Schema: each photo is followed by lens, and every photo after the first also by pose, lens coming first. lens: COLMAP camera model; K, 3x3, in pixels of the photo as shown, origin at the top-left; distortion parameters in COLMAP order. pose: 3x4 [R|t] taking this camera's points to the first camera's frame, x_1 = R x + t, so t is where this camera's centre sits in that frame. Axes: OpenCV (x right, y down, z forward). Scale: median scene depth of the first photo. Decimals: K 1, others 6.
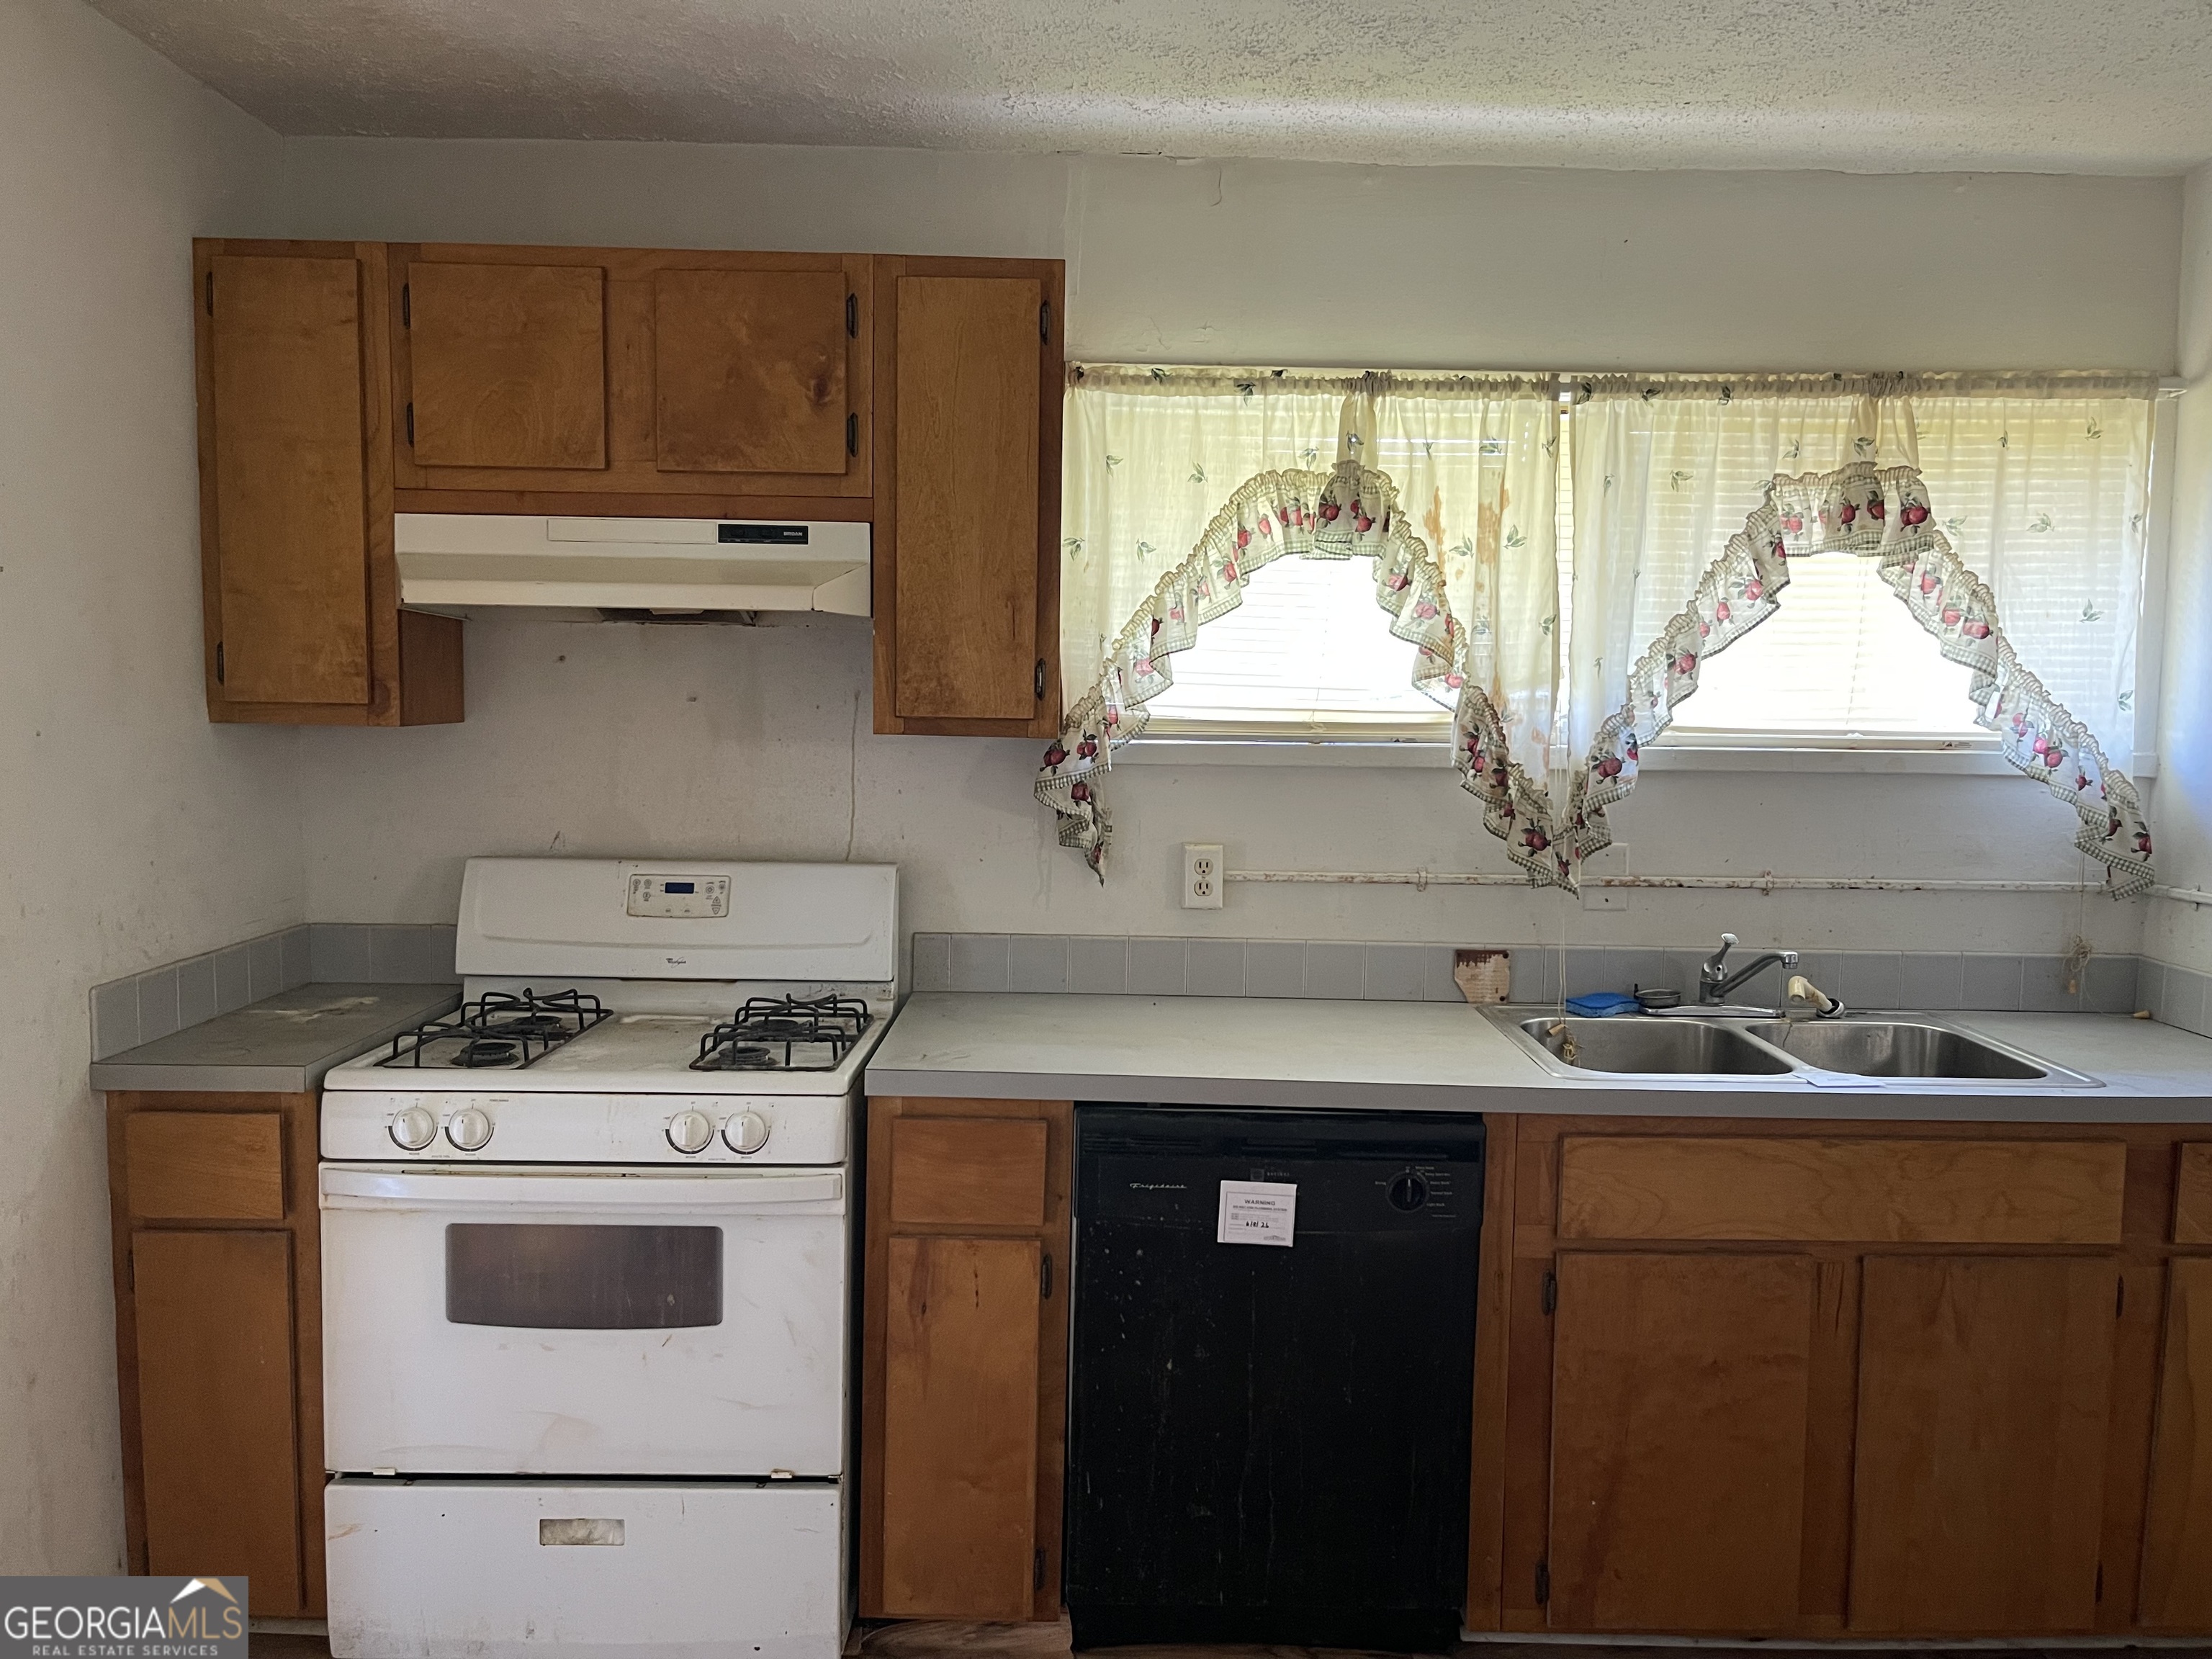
lens RADIAL K [[1642.4, 0, 1113.2], [0, 1642.4, 843.4], [0, 0, 1]] dist [0.033909, -0.010838]
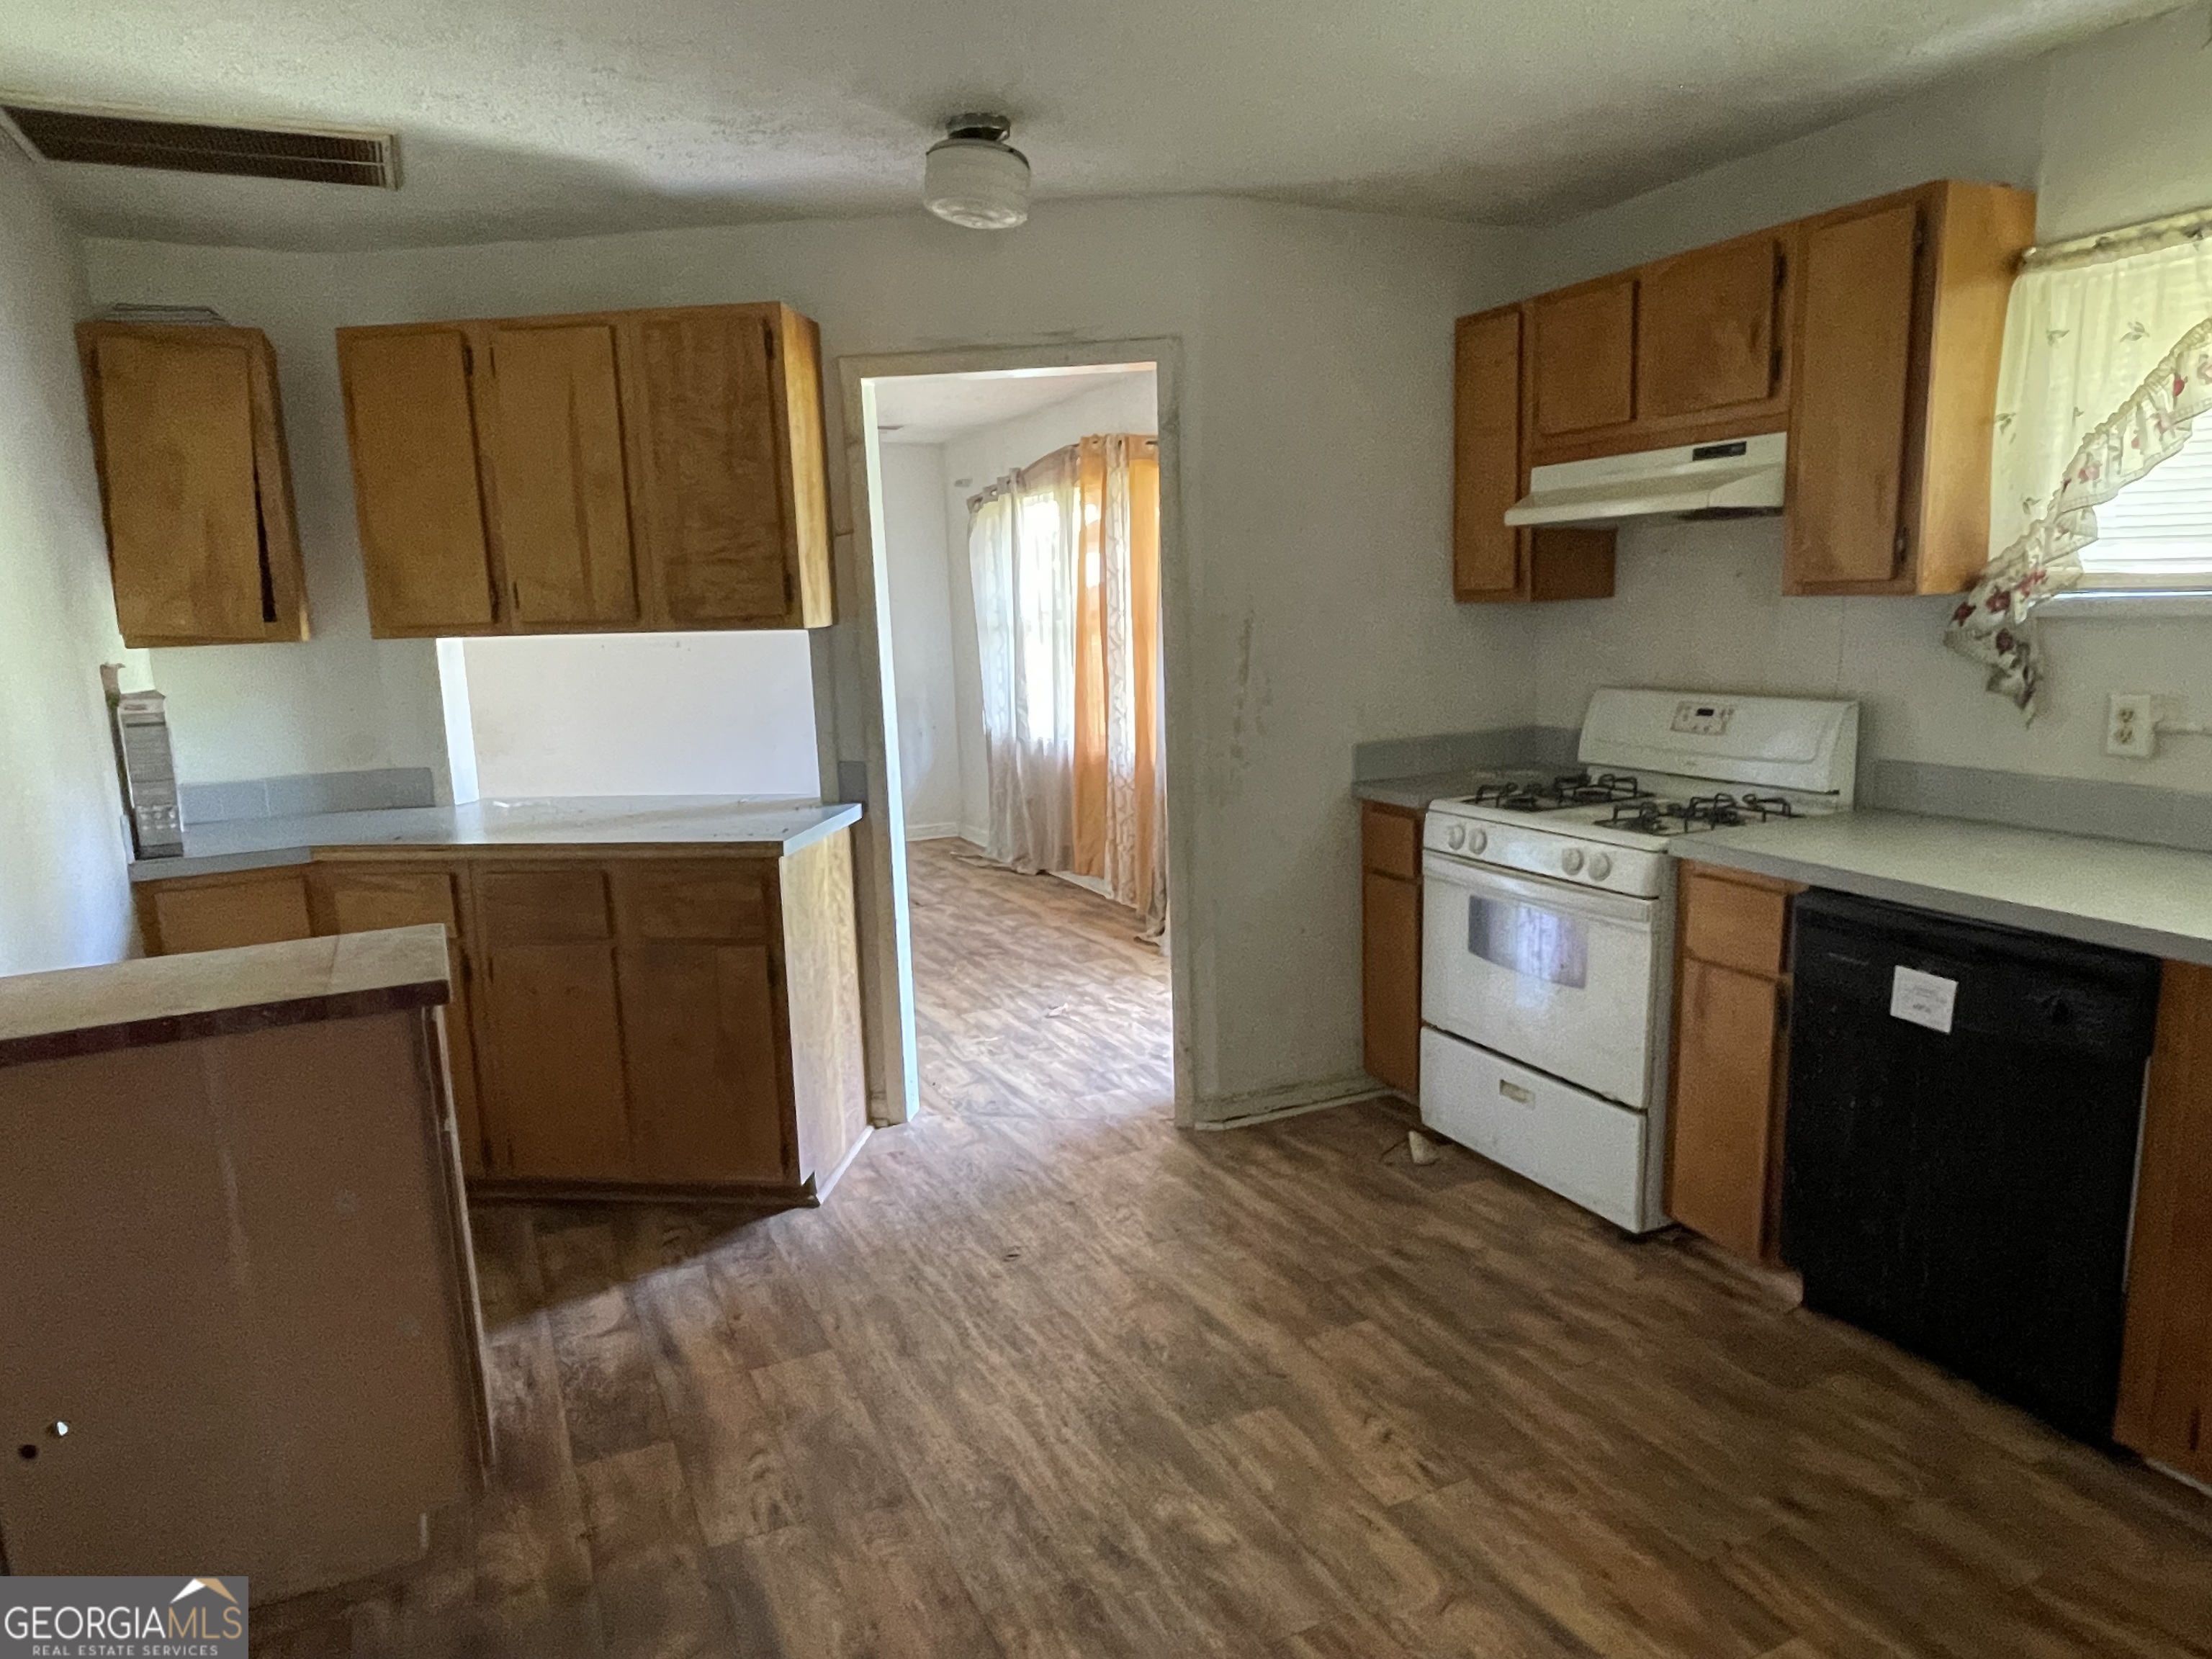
lens RADIAL K [[1400.4, 0, 1110.1], [0, 1400.4, 852.4], [0, 0, 1]] dist [0.002111, -0.020773]
pose [[0.417253, 0.131752, -0.899189, 0.663504], [-0.037365, 0.991086, 0.127878, 0.012868], [0.908022, -0.019759, 0.418456, 0.048291]]
